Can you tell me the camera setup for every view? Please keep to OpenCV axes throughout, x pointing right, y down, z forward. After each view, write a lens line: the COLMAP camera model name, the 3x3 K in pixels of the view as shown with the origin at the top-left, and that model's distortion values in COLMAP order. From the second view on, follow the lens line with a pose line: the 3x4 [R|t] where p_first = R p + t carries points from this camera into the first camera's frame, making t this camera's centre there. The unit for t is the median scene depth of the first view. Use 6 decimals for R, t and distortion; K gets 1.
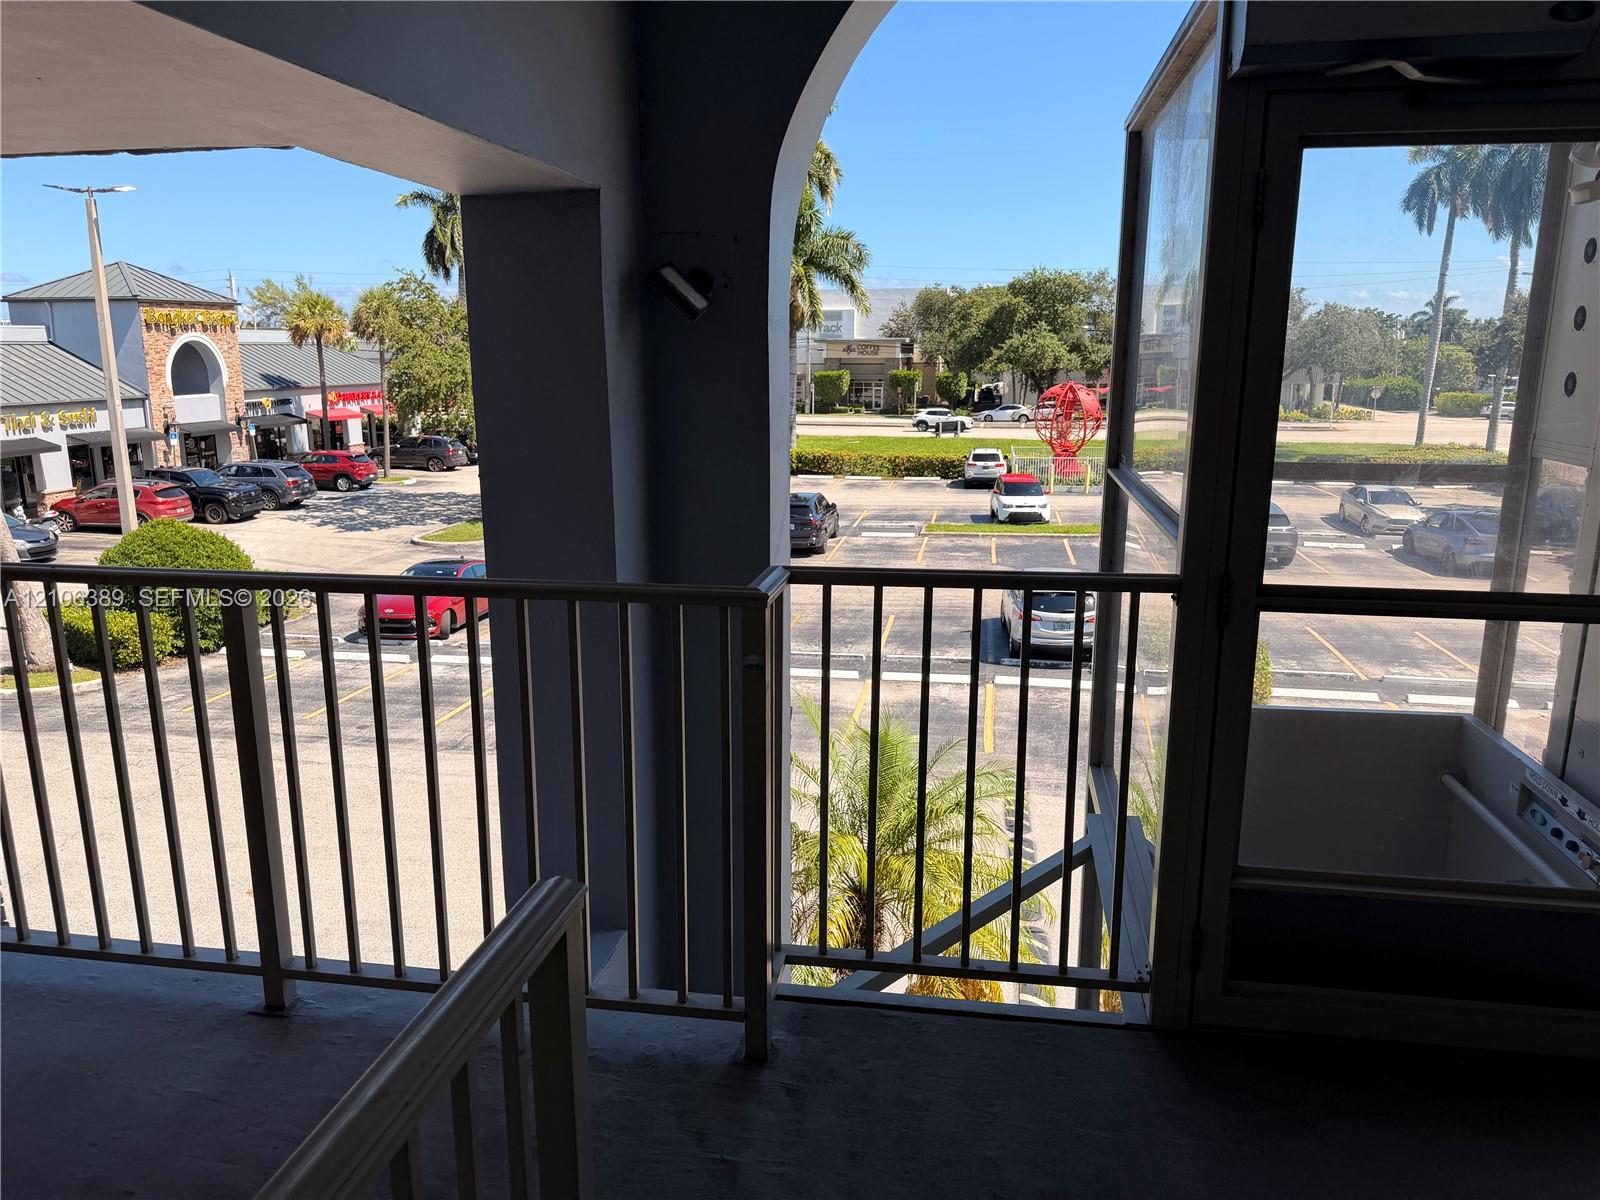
lens RADIAL K [[1114.2, 0, 798.8], [0, 1114.2, 610.3], [0, 0, 1]] dist [0.026977, -0.045045]
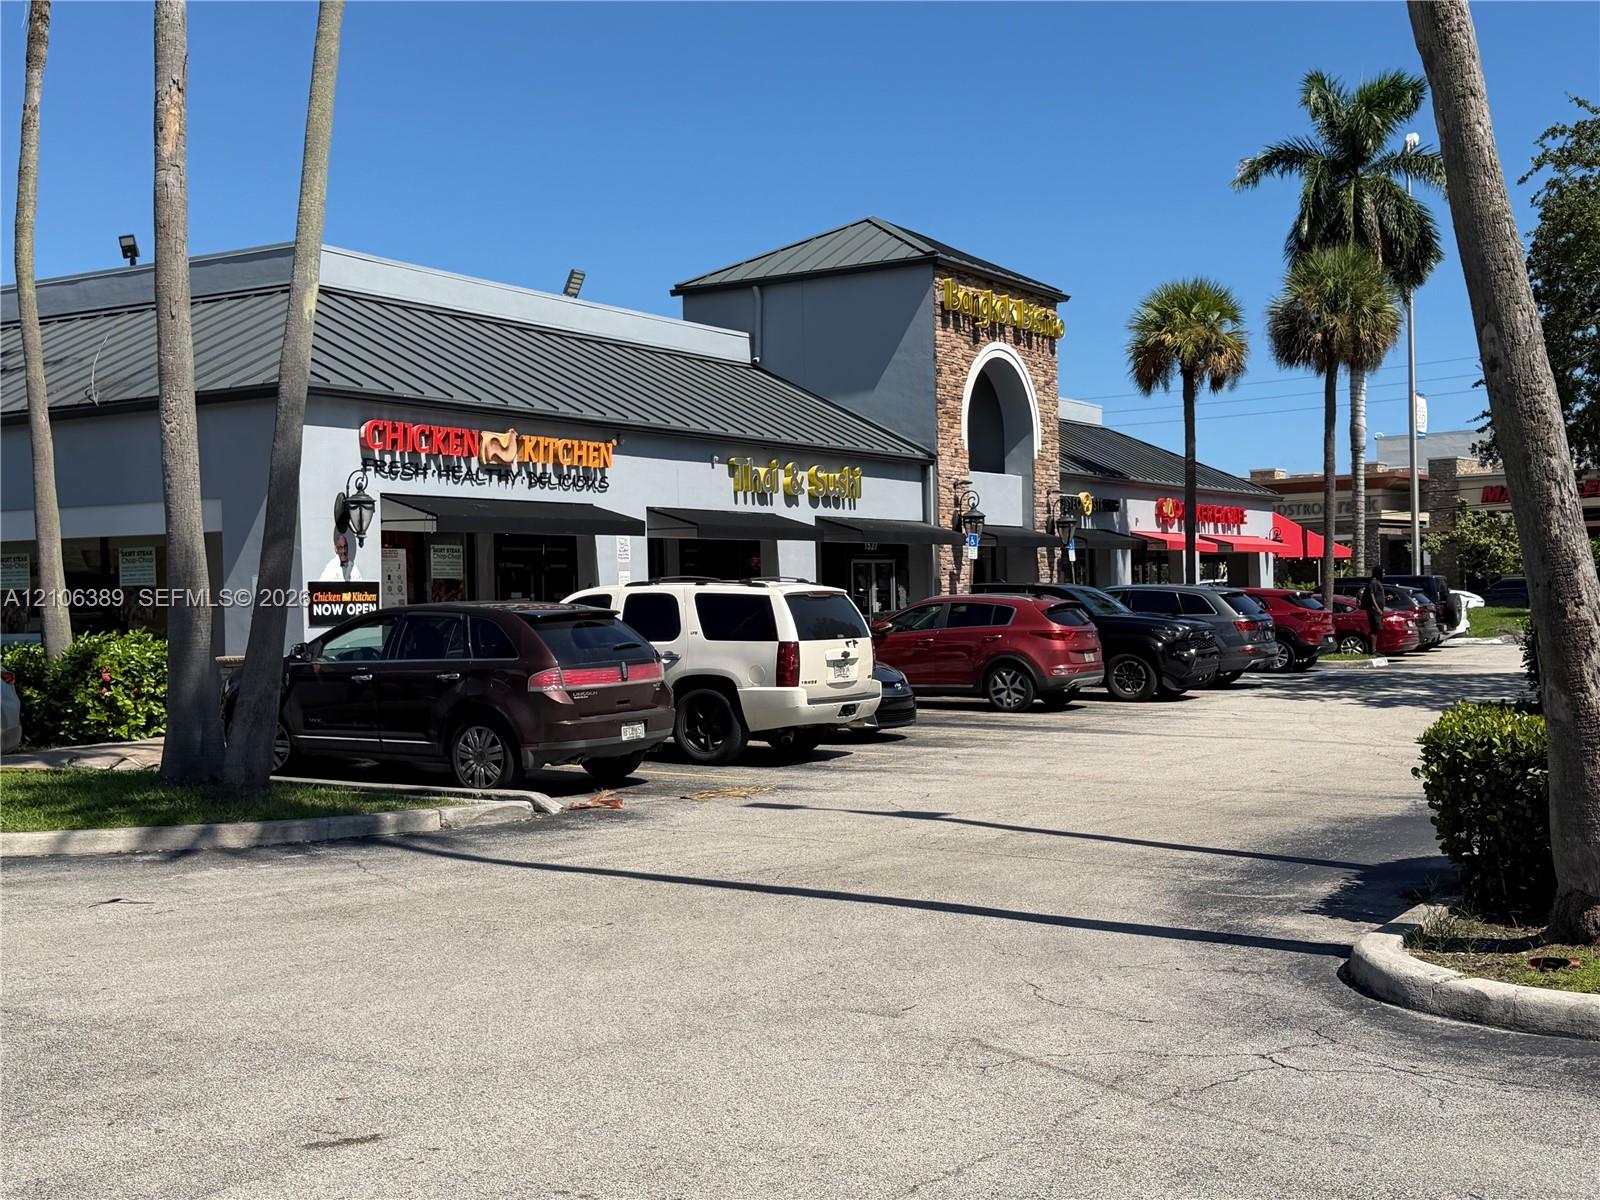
lens RADIAL K [[1907.9, 0, 796.7], [0, 1907.9, 601.4], [0, 0, 1]] dist [0.033407, 0.000000]
pose [[0.924478, -0.021730, -0.380614, -0.320761], [-0.062076, 0.976470, -0.206525, 0.042001], [0.376146, 0.214555, 0.901377, 0.246446]]
